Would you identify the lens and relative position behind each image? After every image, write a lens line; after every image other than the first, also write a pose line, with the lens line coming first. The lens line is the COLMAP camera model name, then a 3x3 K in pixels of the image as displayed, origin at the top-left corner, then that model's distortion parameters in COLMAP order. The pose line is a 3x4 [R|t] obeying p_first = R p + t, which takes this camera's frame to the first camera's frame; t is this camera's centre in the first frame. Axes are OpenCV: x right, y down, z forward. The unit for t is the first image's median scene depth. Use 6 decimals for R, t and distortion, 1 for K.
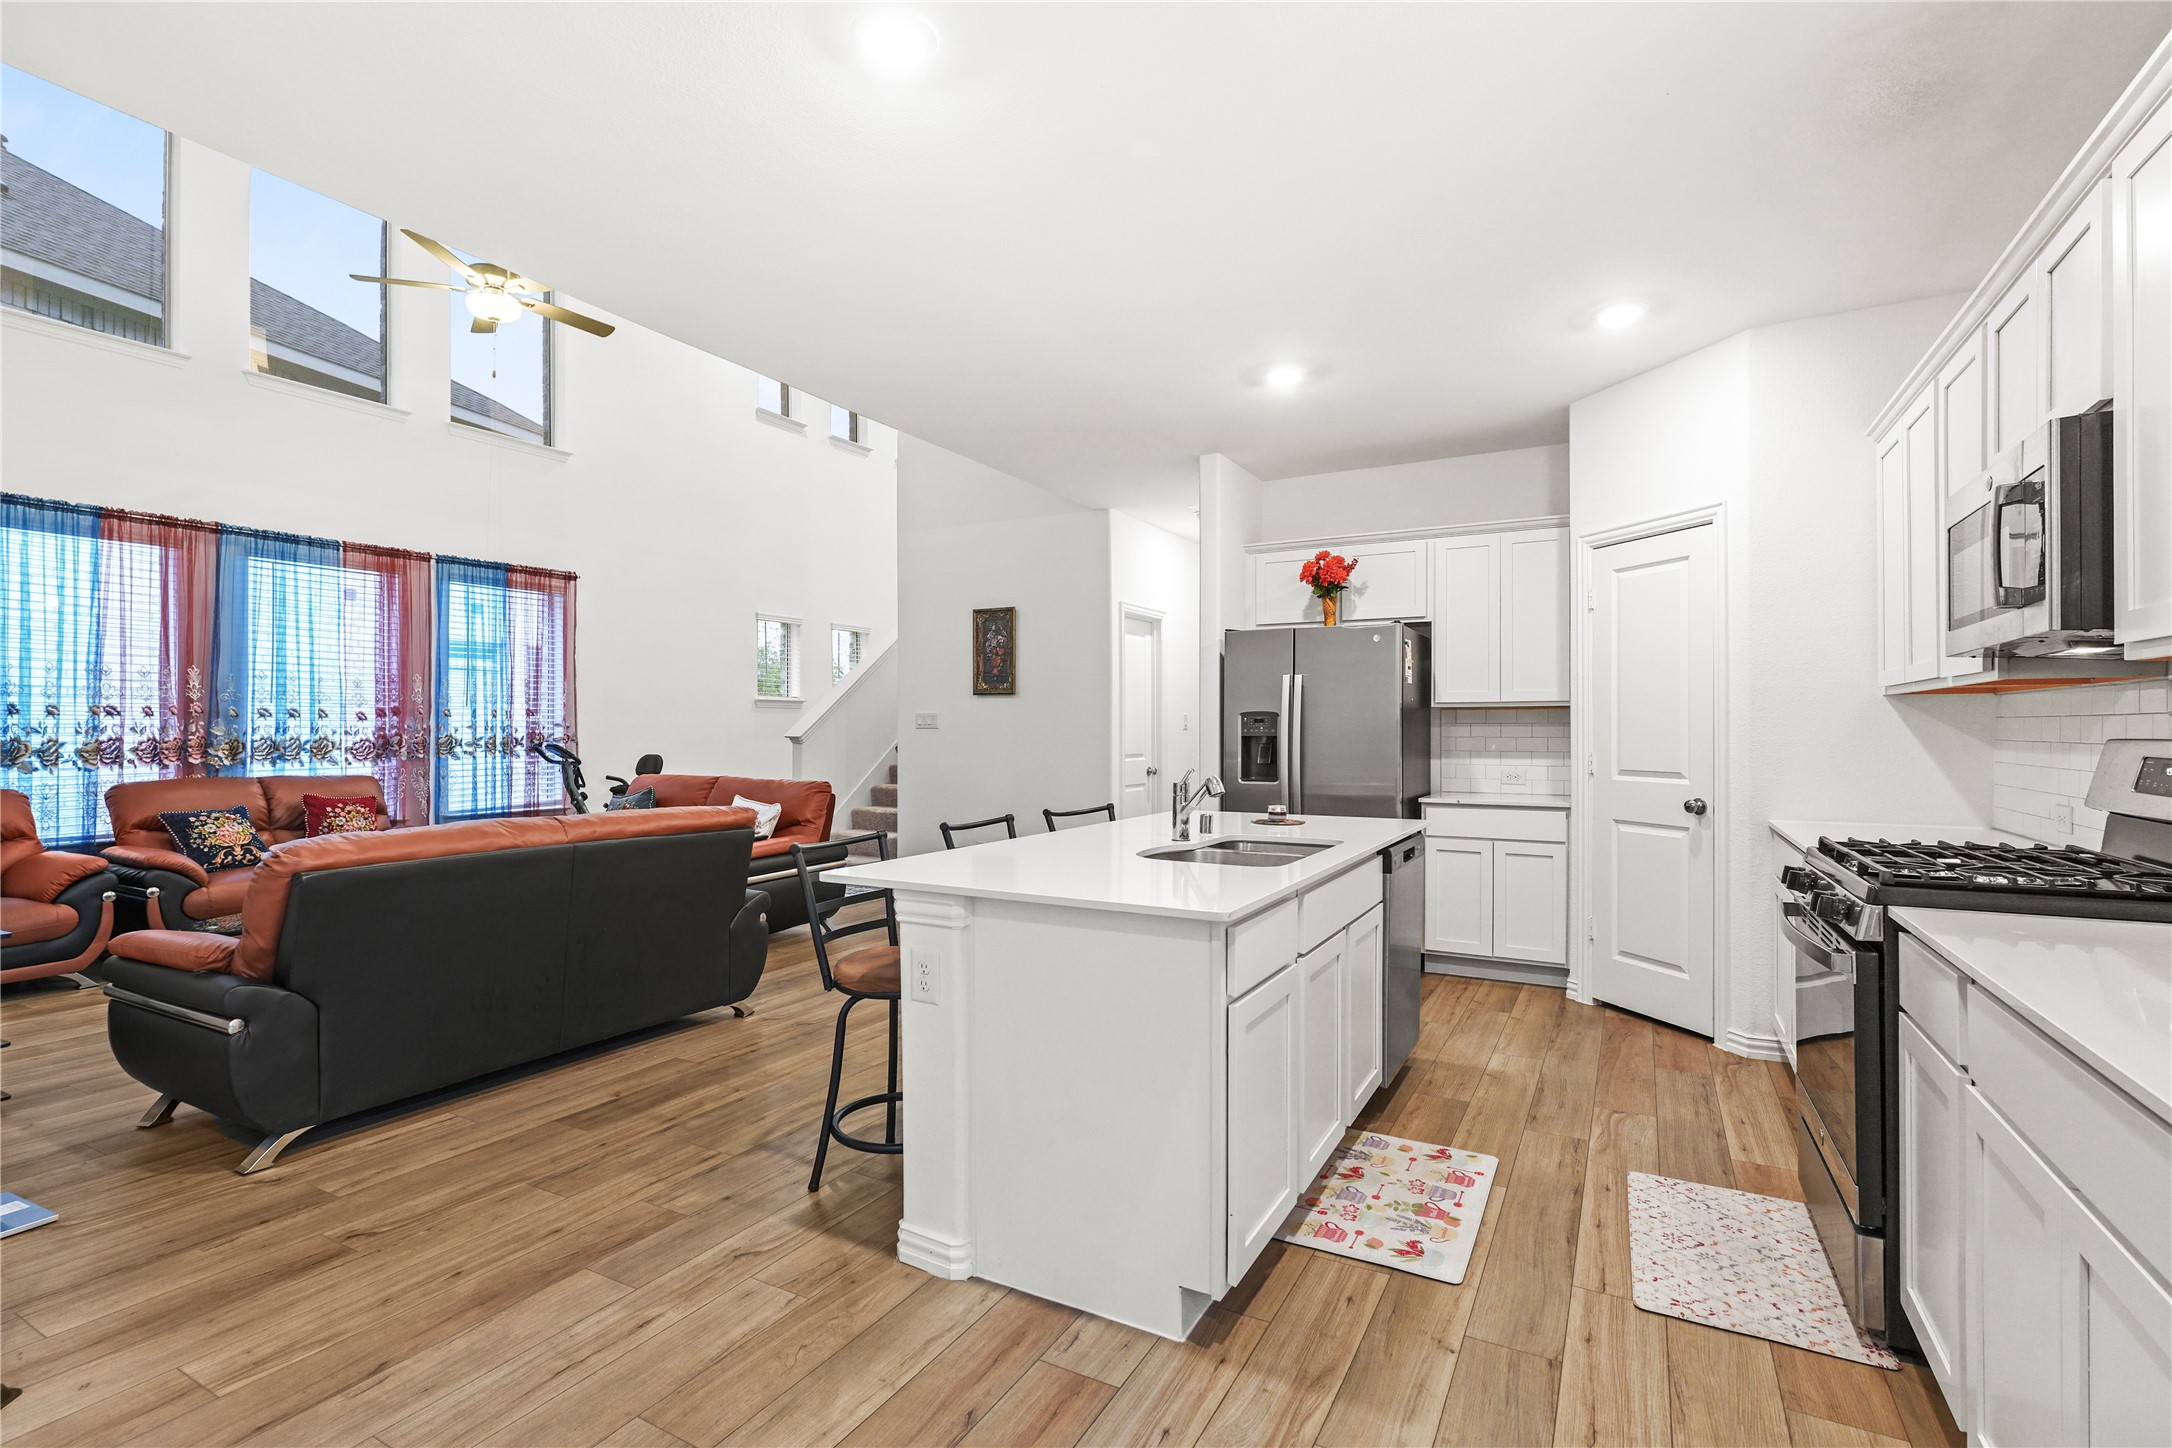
lens RADIAL K [[1004.9, 0, 1079.0], [0, 1004.9, 724.7], [0, 0, 1]] dist [-0.001291, -0.000684]
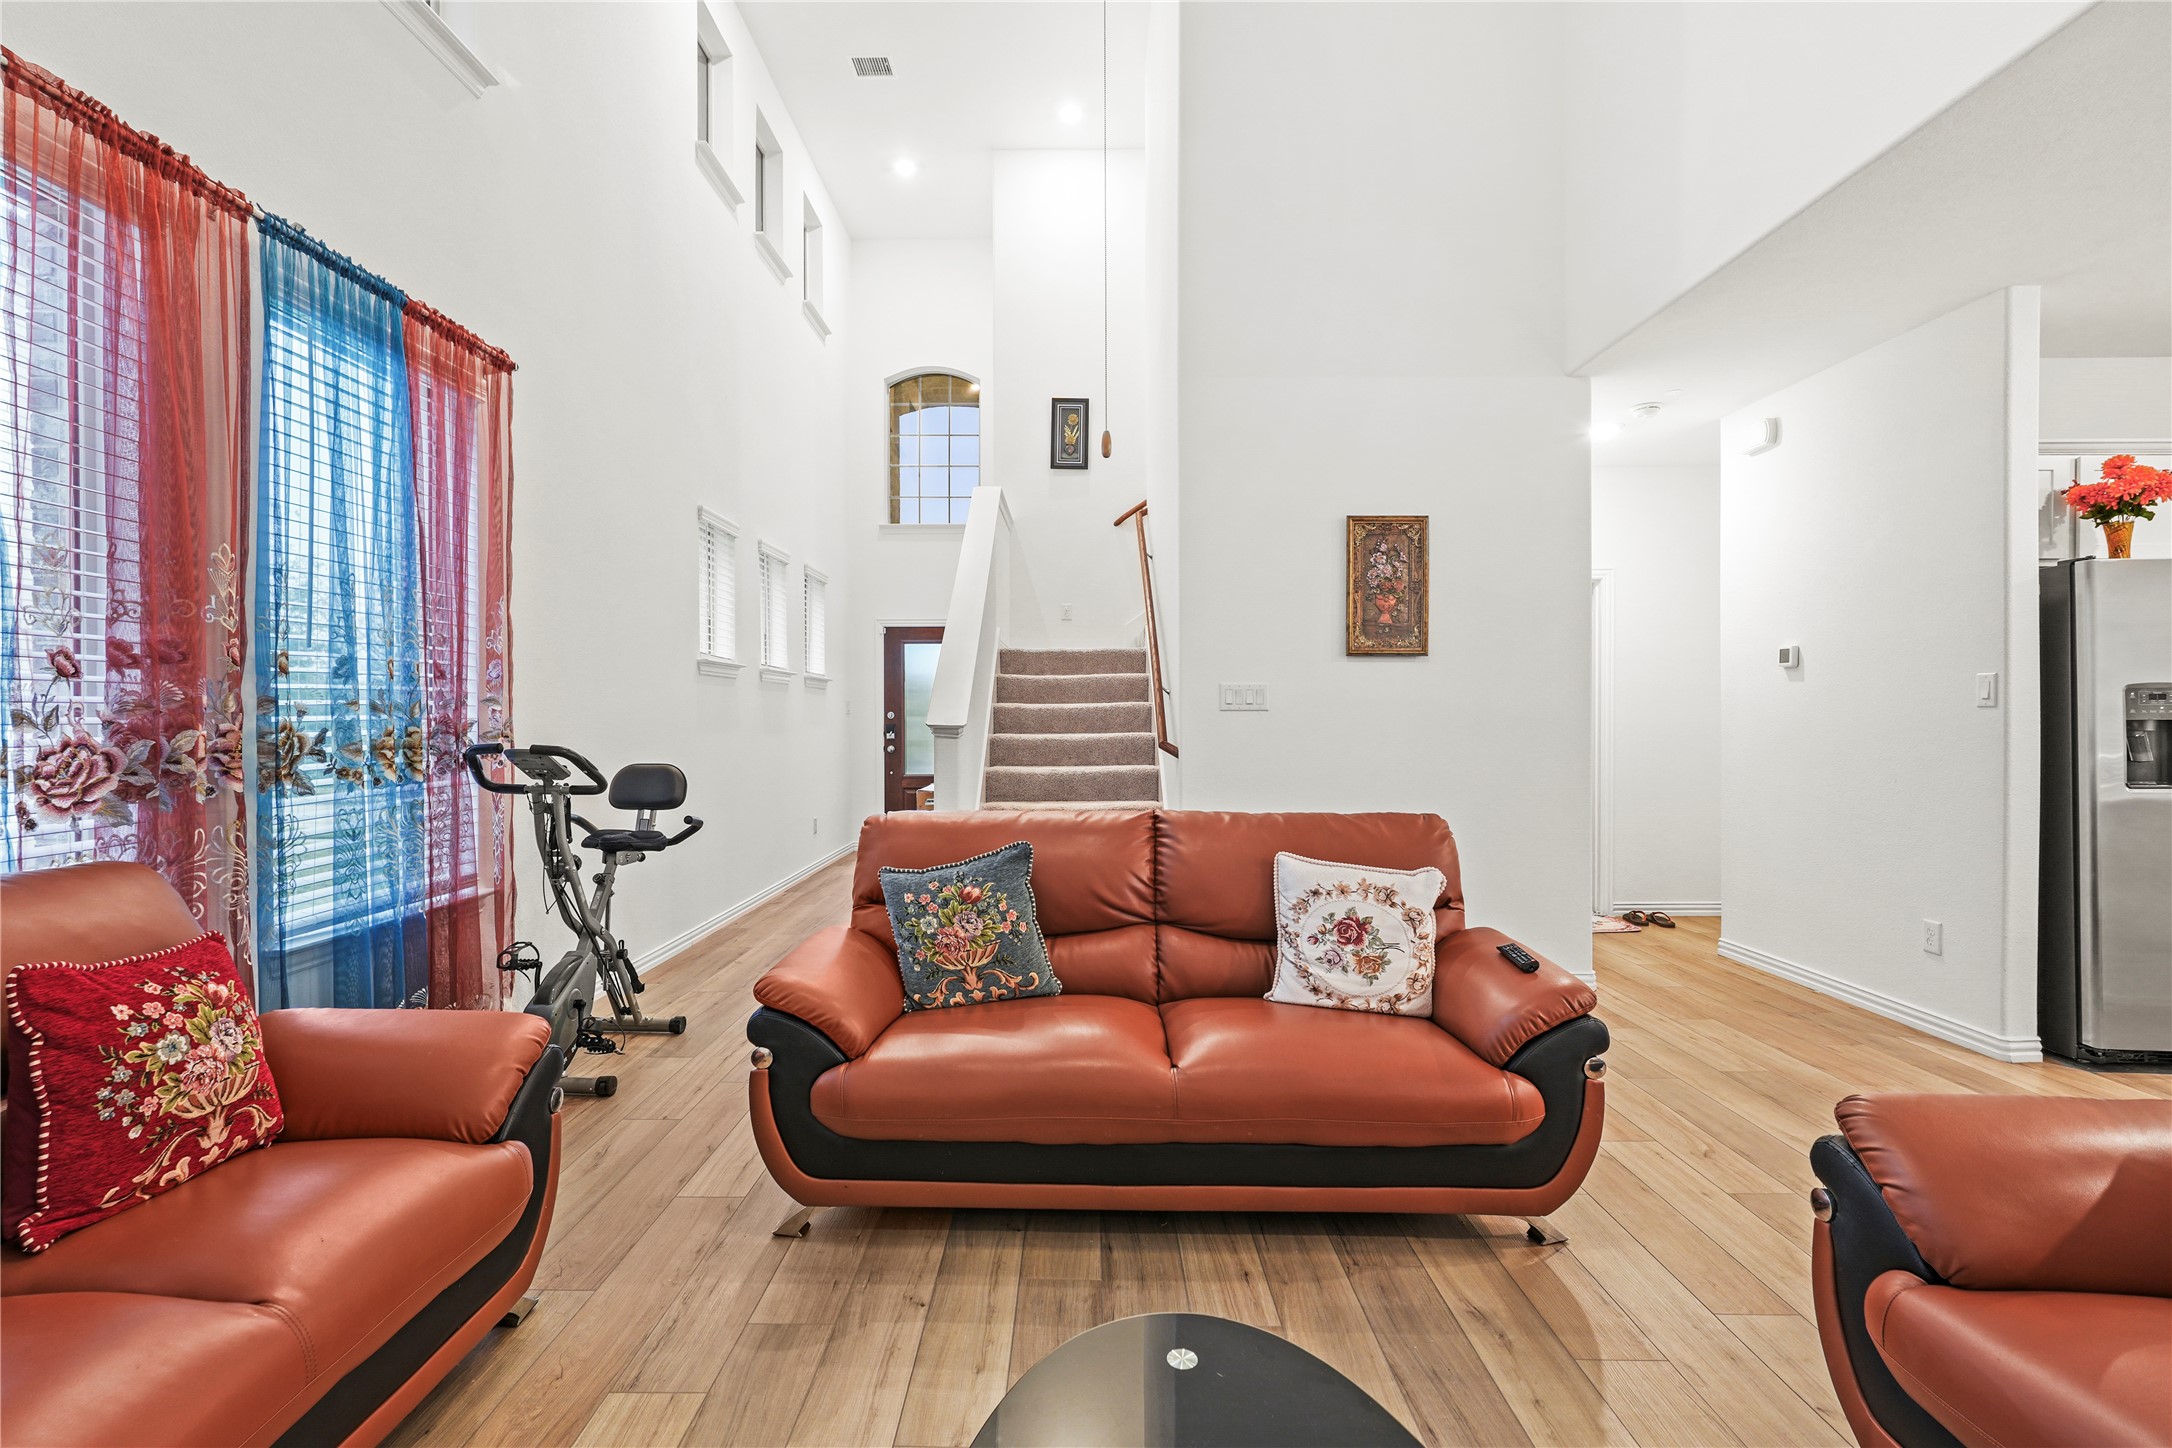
lens RADIAL K [[1004.9, 0, 1071.3], [0, 1004.9, 714.9], [0, 0, 1]] dist [-0.001291, -0.000684]
pose [[0.877697, 0.000016, 0.479217, -0.650927], [-0.001423, 0.999996, 0.002571, 0.006008], [-0.479215, -0.002939, 0.877693, 0.649948]]
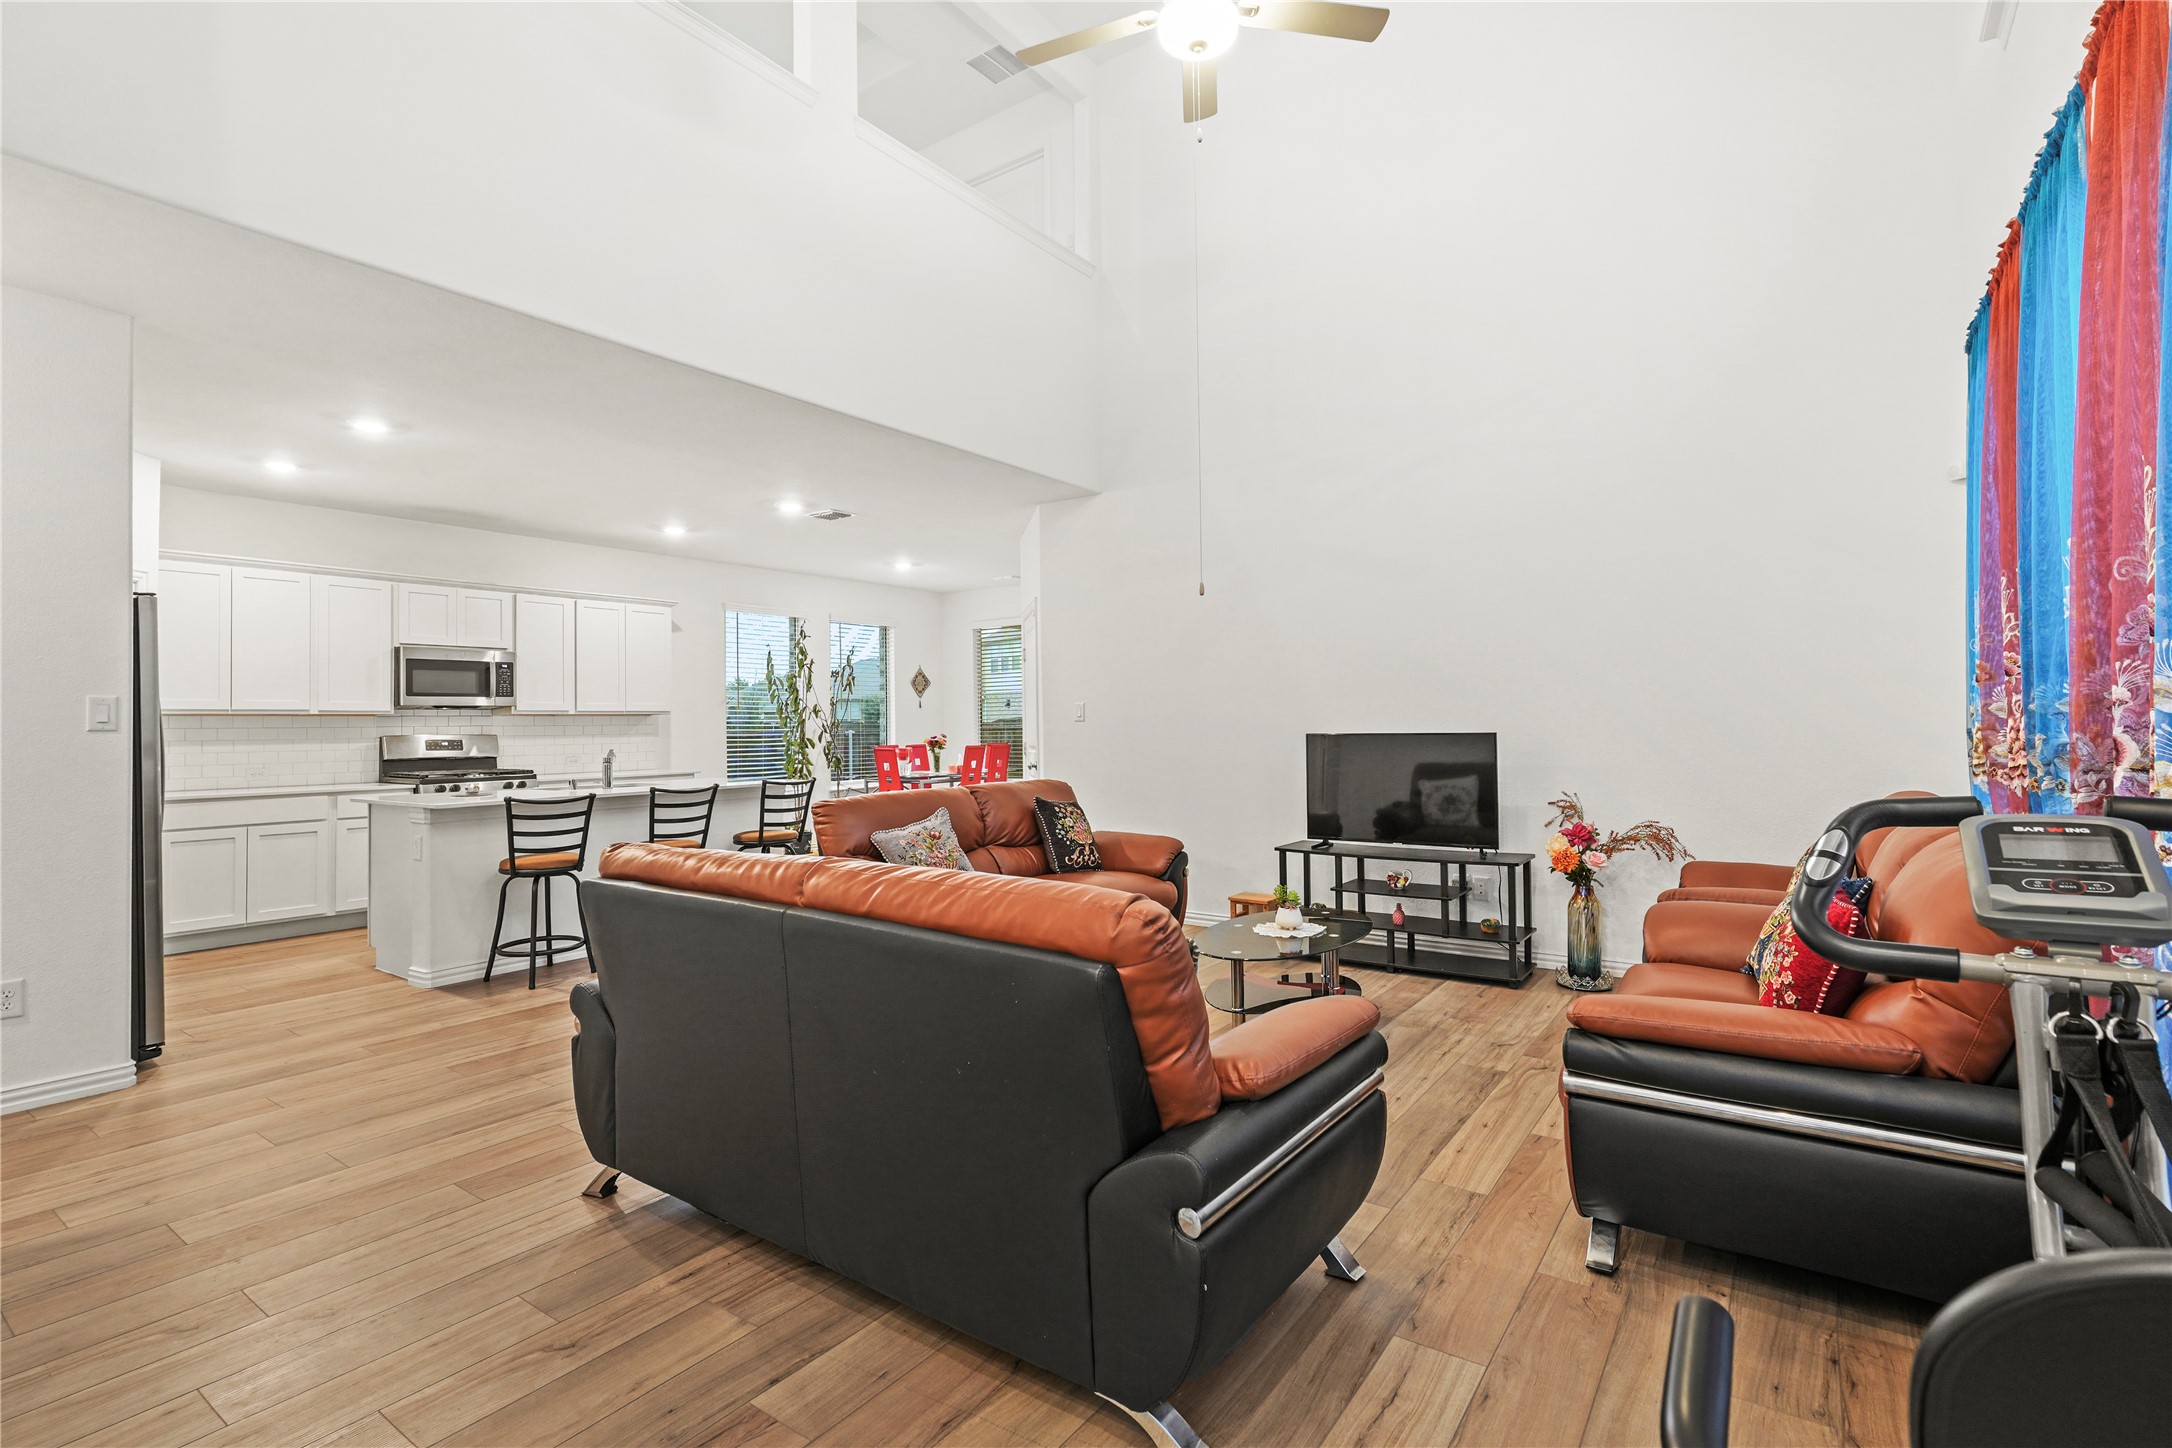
lens RADIAL K [[1004.9, 0, 1075.8], [0, 1004.9, 703.9], [0, 0, 1]] dist [-0.001291, -0.000684]
pose [[-0.992954, 0.016112, 0.117401, -0.509272], [0.013274, 0.999601, -0.024920, 0.008568], [-0.117755, -0.023186, -0.992772, 1.420263]]
